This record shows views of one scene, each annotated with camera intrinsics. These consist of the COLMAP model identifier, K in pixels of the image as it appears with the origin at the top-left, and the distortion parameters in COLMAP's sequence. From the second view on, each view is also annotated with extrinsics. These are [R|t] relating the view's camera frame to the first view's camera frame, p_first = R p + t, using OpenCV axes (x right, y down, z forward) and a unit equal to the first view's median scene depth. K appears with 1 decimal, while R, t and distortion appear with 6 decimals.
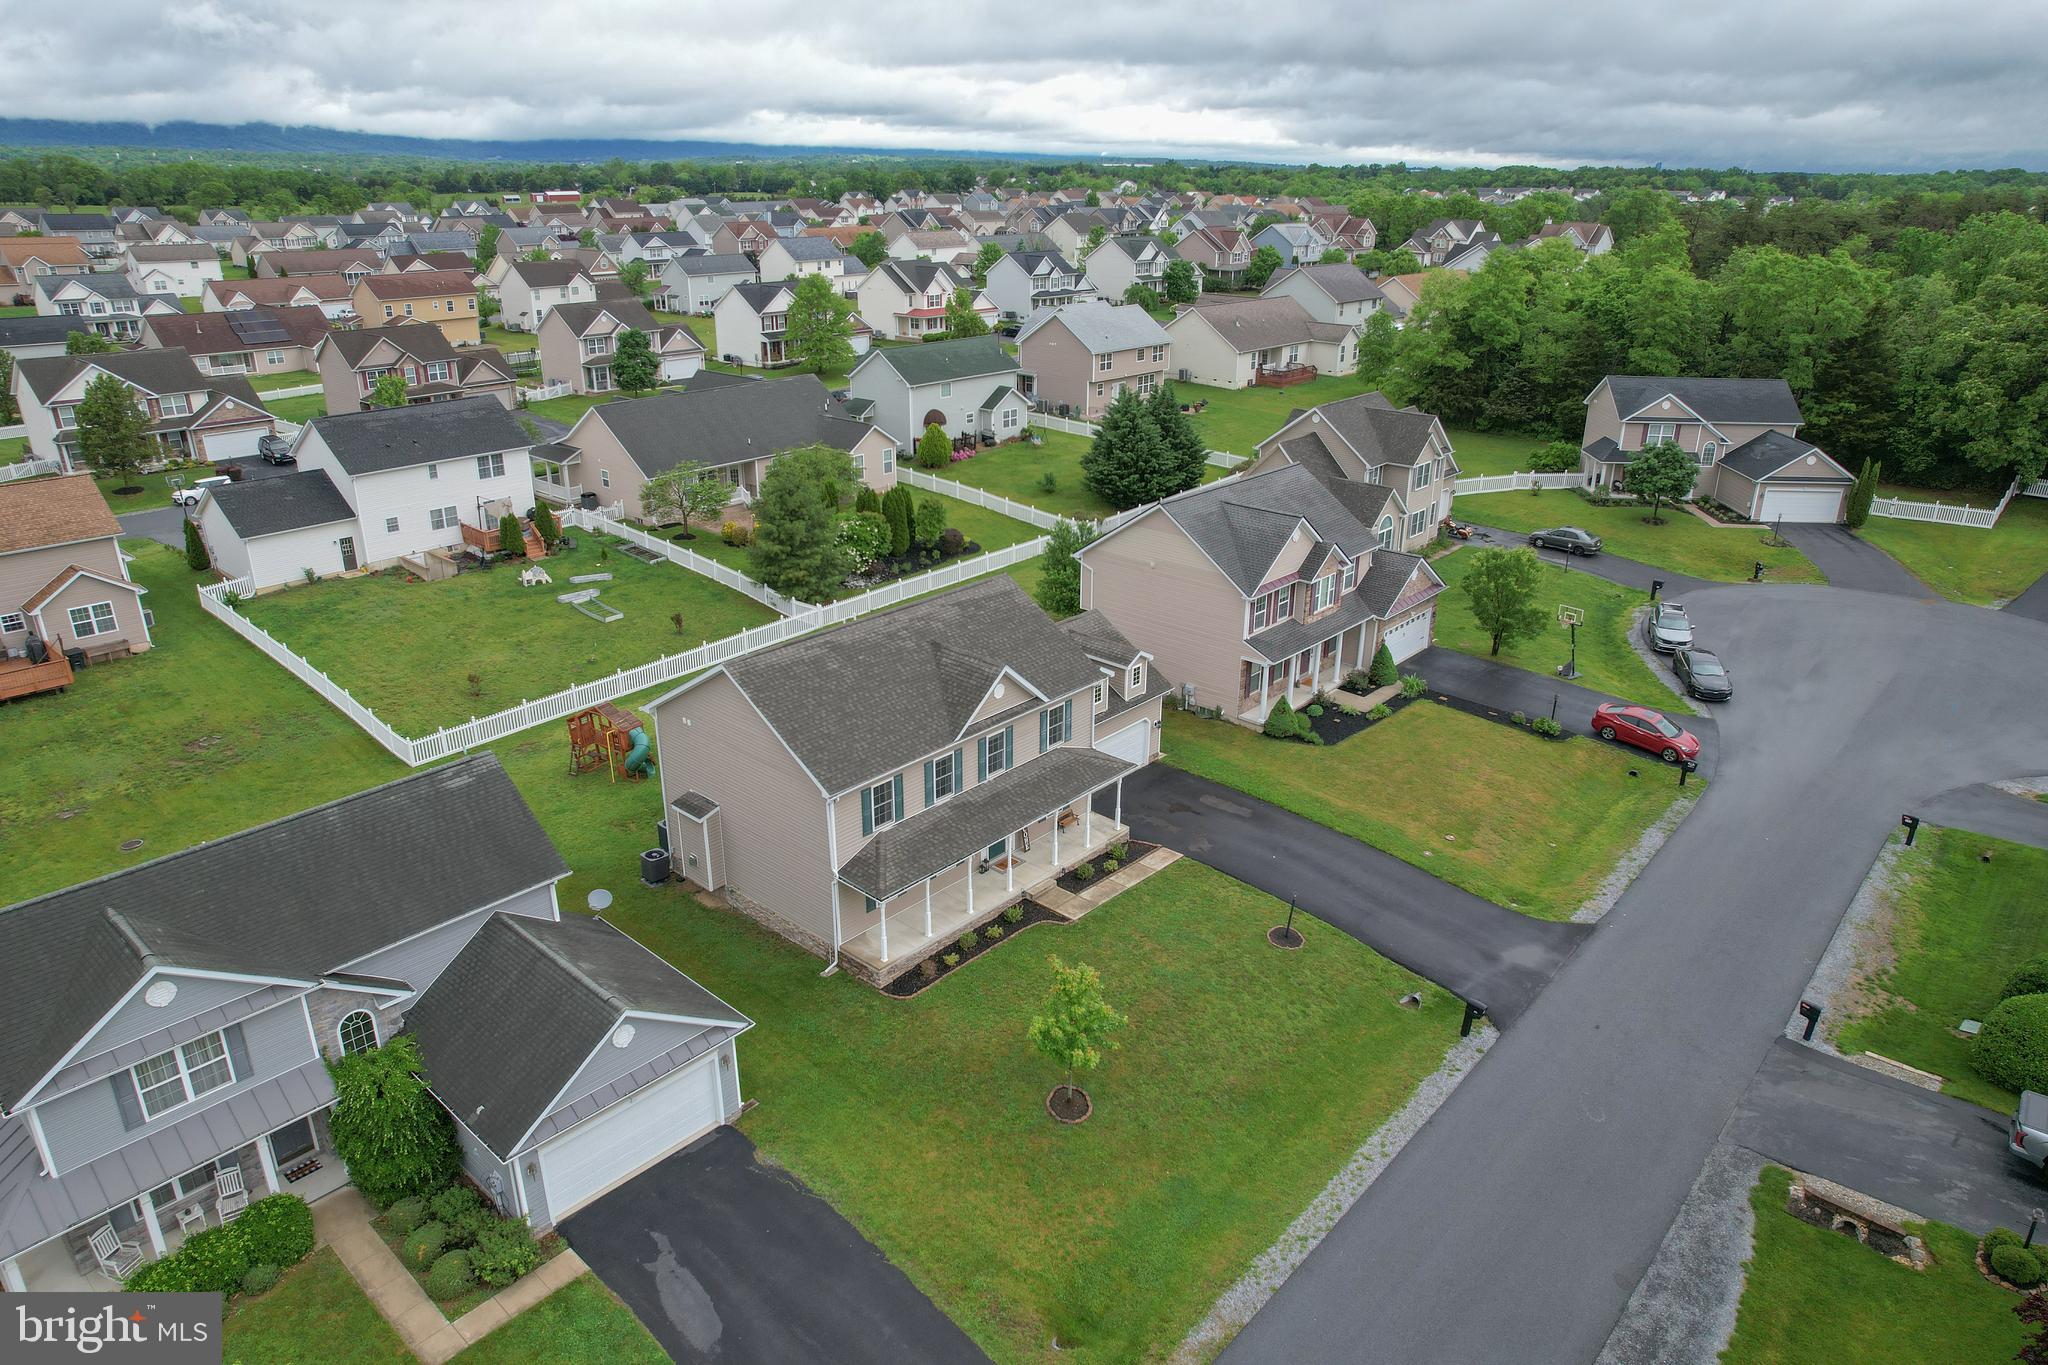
lens RADIAL K [[1304.9, 0, 1023.8], [0, 1304.9, 676.8], [0, 0, 1]] dist [-0.076051, 0.069654]
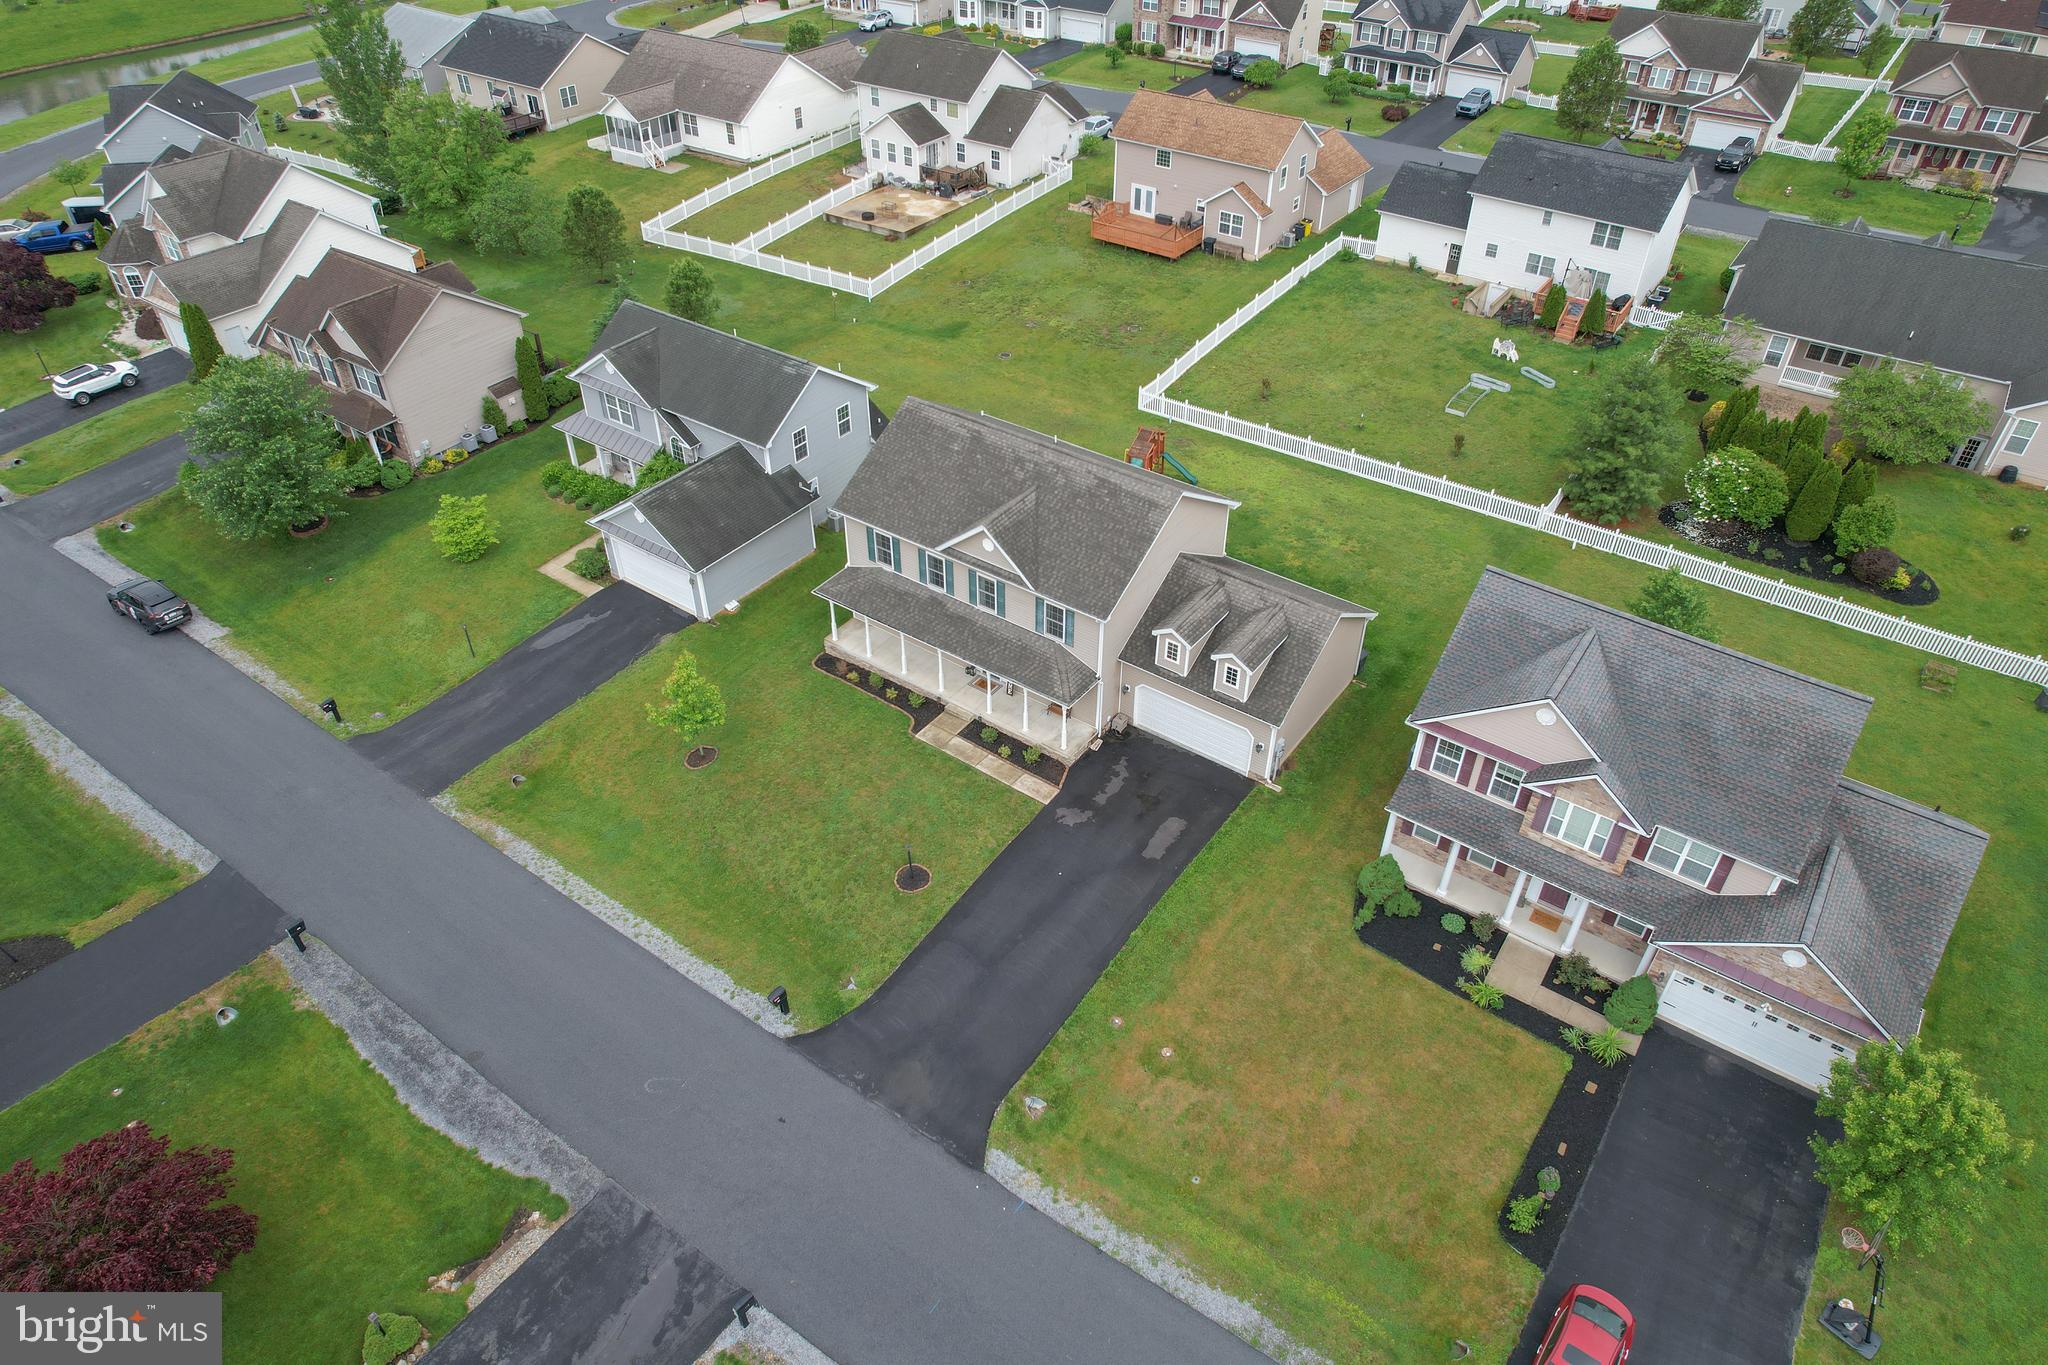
lens RADIAL K [[1304.9, 0, 1030.7], [0, 1304.9, 678.5], [0, 0, 1]] dist [-0.076051, 0.069654]
pose [[0.112216, 0.617404, -0.778601, 0.721164], [-0.369235, 0.753356, 0.544170, -0.408269], [0.922536, 0.226422, 0.312506, 0.560467]]
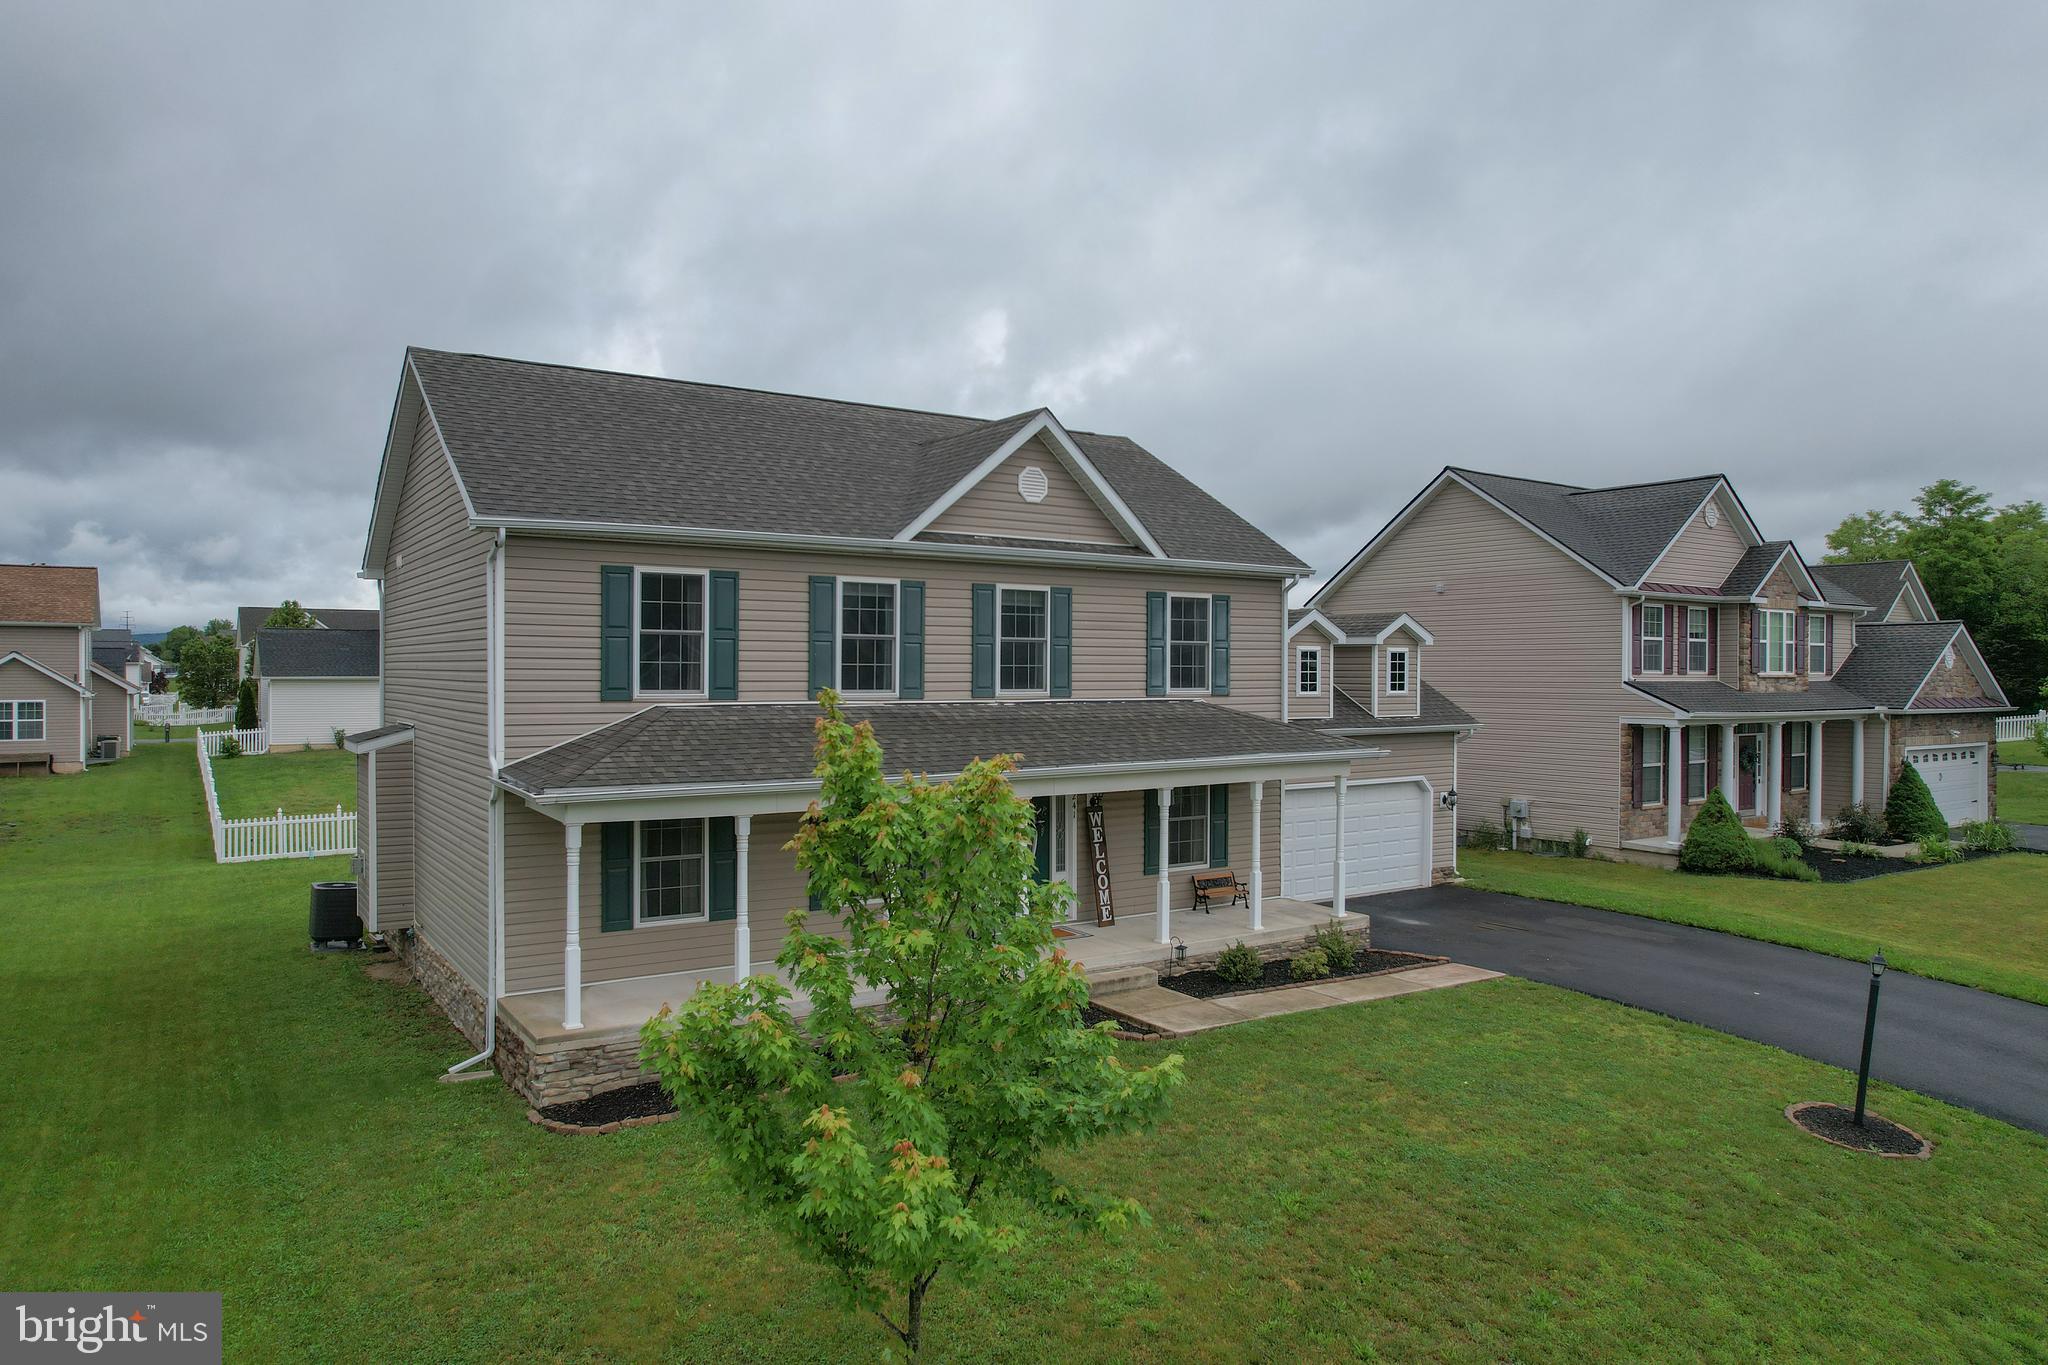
lens RADIAL K [[1304.9, 0, 1027.1], [0, 1304.9, 671.4], [0, 0, 1]] dist [-0.076051, 0.069654]
pose [[0.969862, -0.000553, -0.243654, 0.066166], [-0.089350, 0.929526, -0.357768, 0.174966], [0.226680, 0.368756, 0.901463, 0.498432]]
